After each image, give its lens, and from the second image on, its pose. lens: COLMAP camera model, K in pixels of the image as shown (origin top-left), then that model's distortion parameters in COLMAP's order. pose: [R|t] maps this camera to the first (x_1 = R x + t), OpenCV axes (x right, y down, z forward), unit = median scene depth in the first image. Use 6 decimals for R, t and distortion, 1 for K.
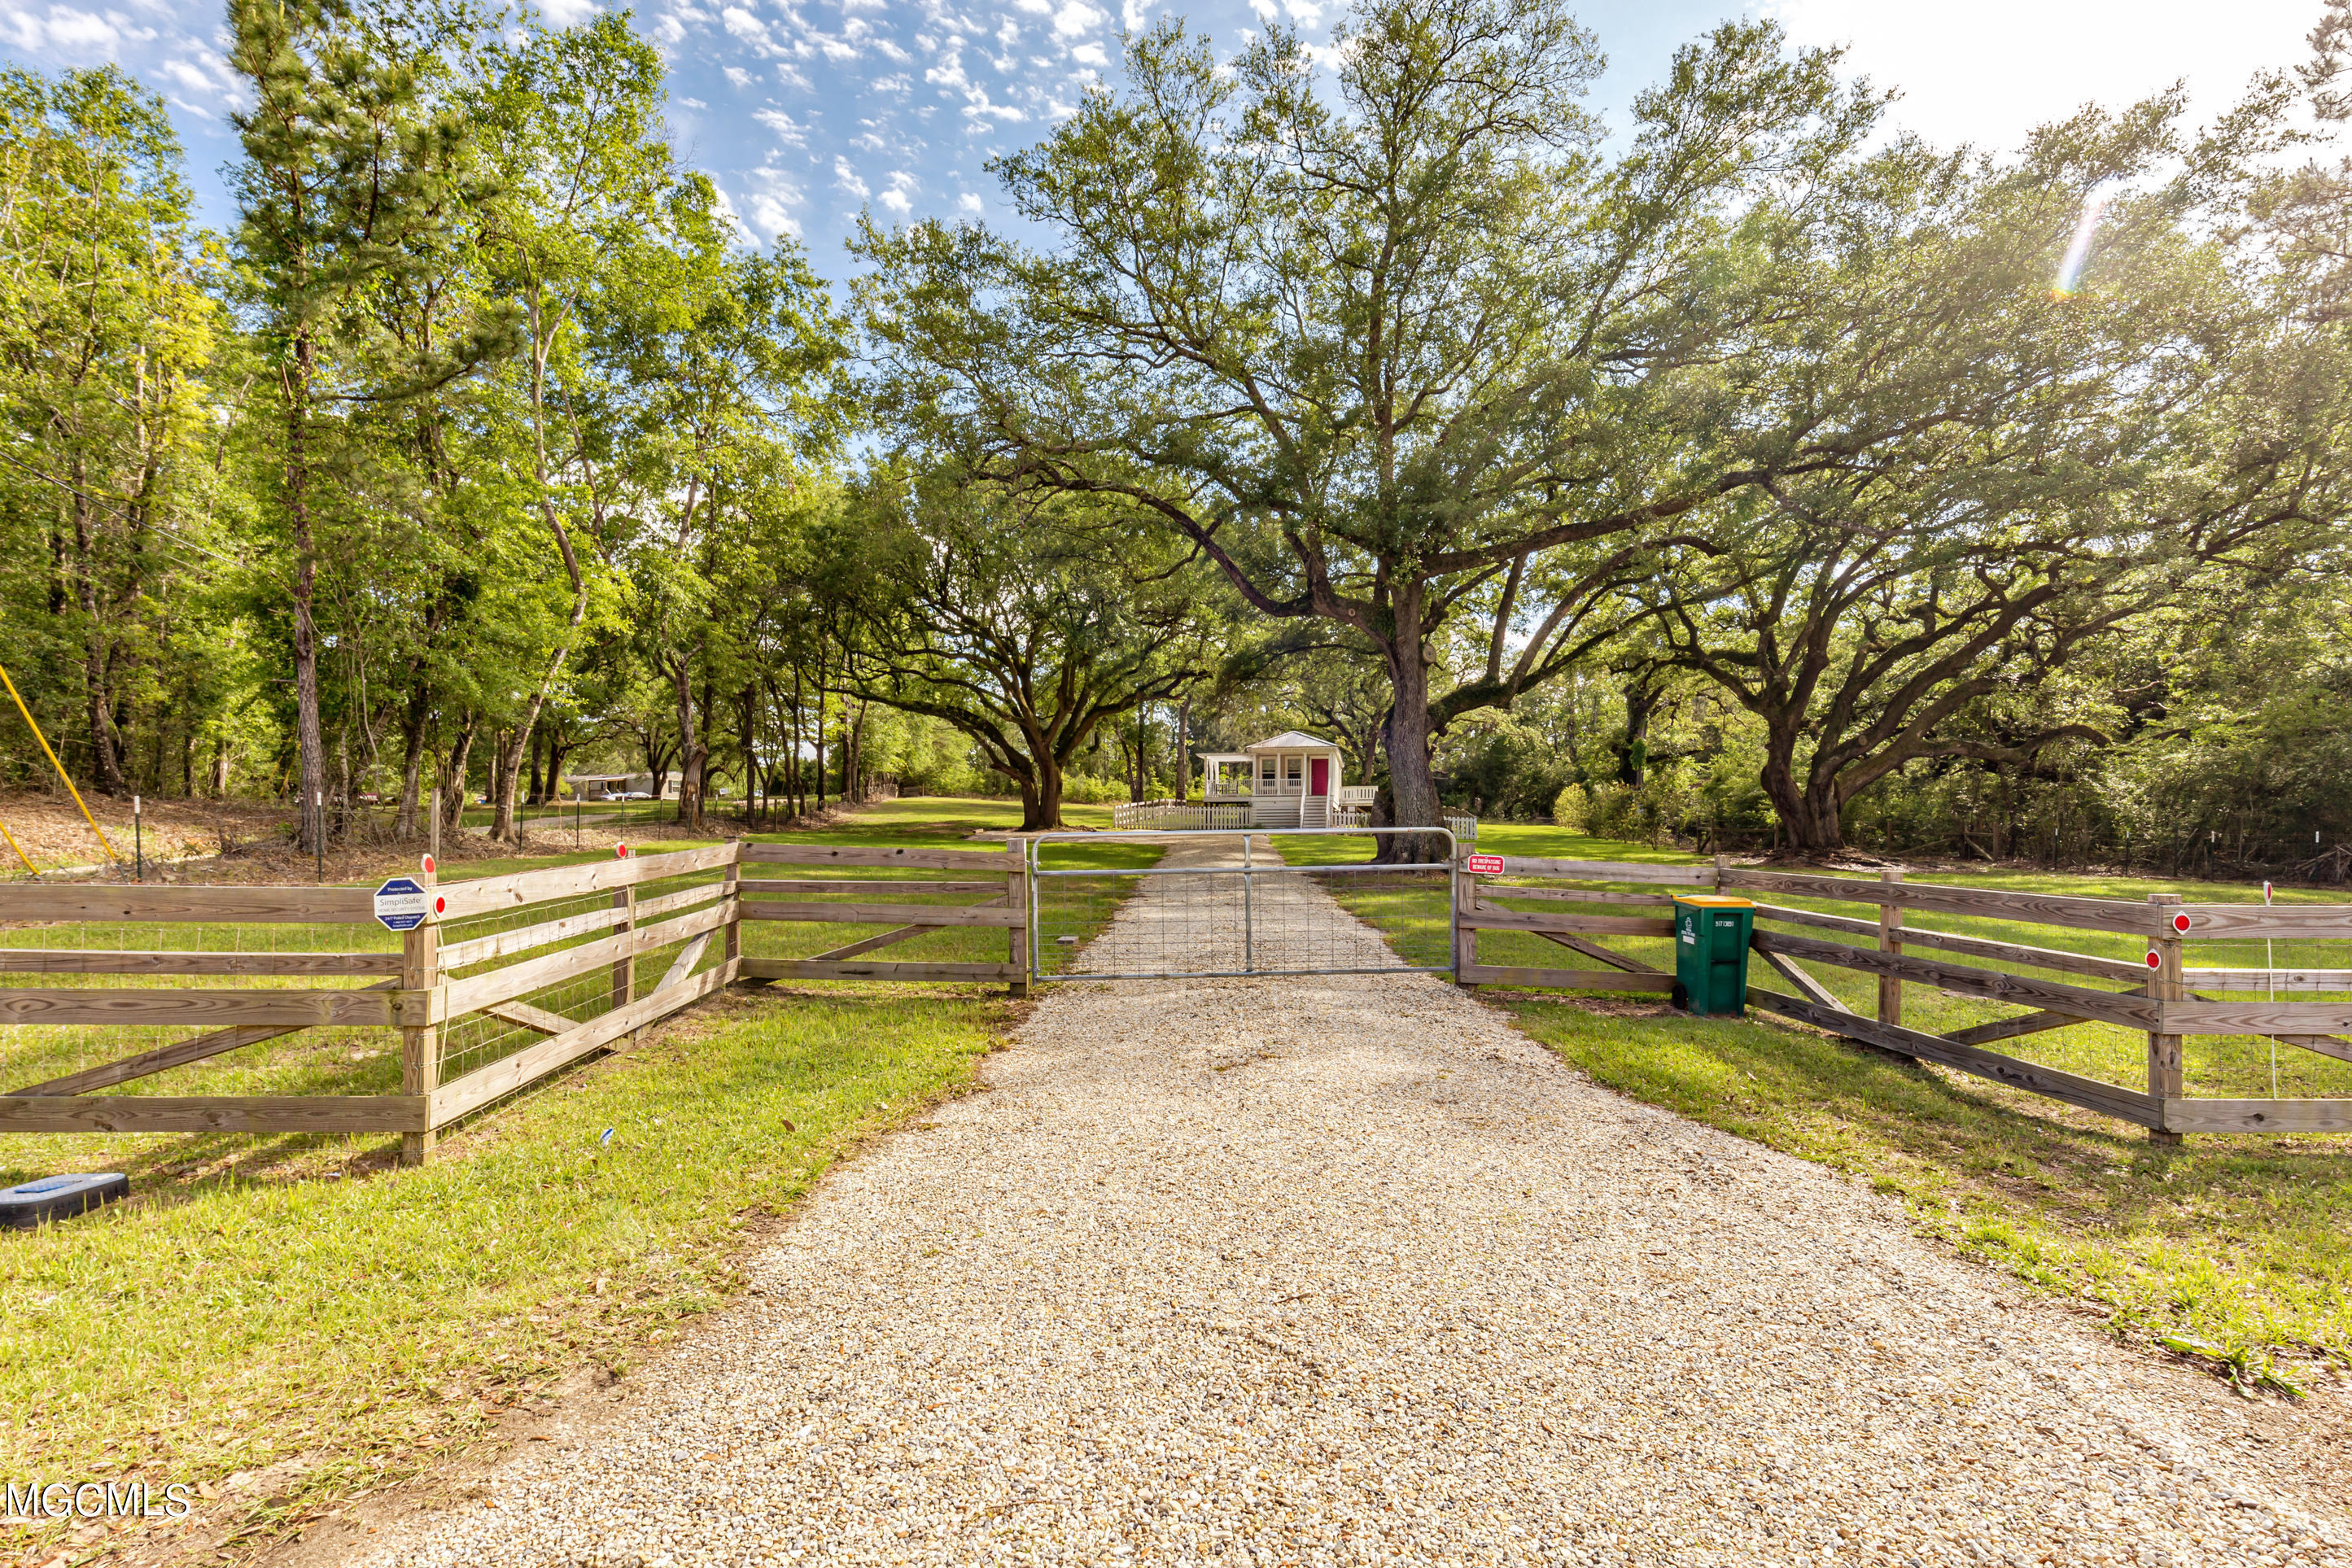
lens RADIAL K [[1246.4, 0, 1171.3], [0, 1246.4, 730.8], [0, 0, 1]] dist [-0.000076, 0.000316]
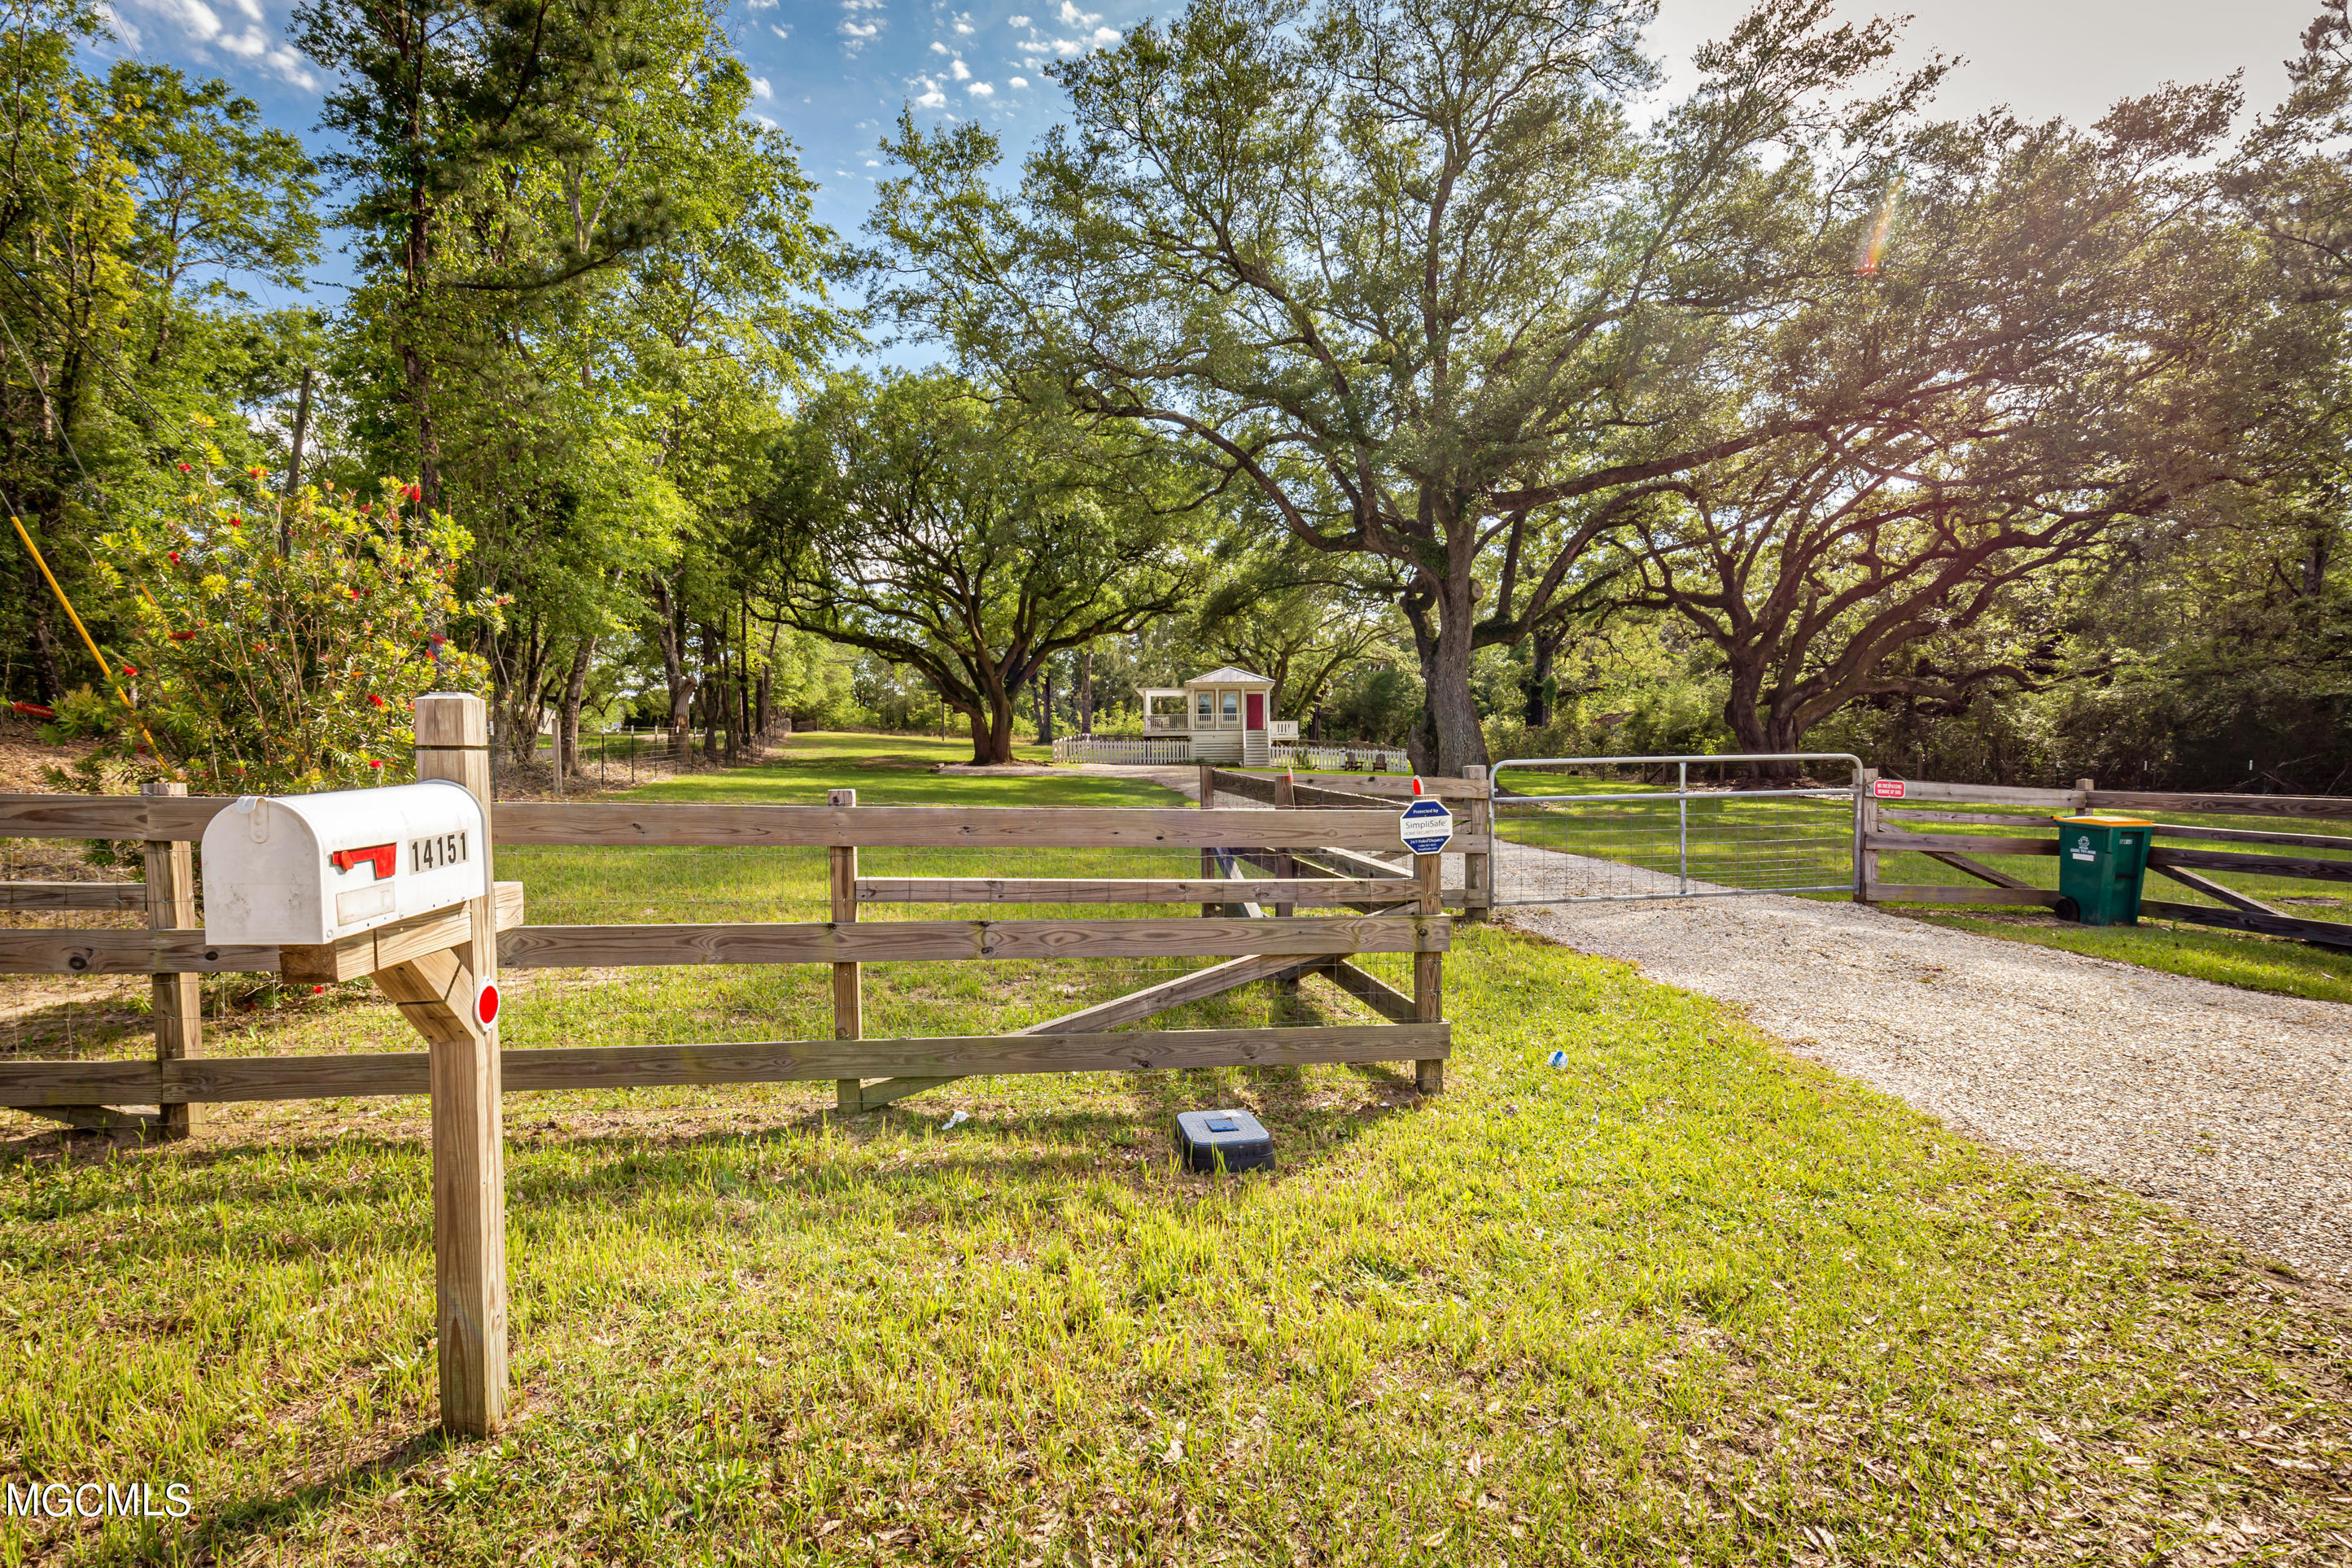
lens RADIAL K [[1246.4, 0, 1171.3], [0, 1246.4, 730.8], [0, 0, 1]] dist [-0.000076, 0.000316]
pose [[0.991338, 0.000625, 0.131330, -0.124508], [-0.007355, 0.998684, 0.050759, 0.002397], [-0.131126, -0.051286, 0.990038, 0.010481]]
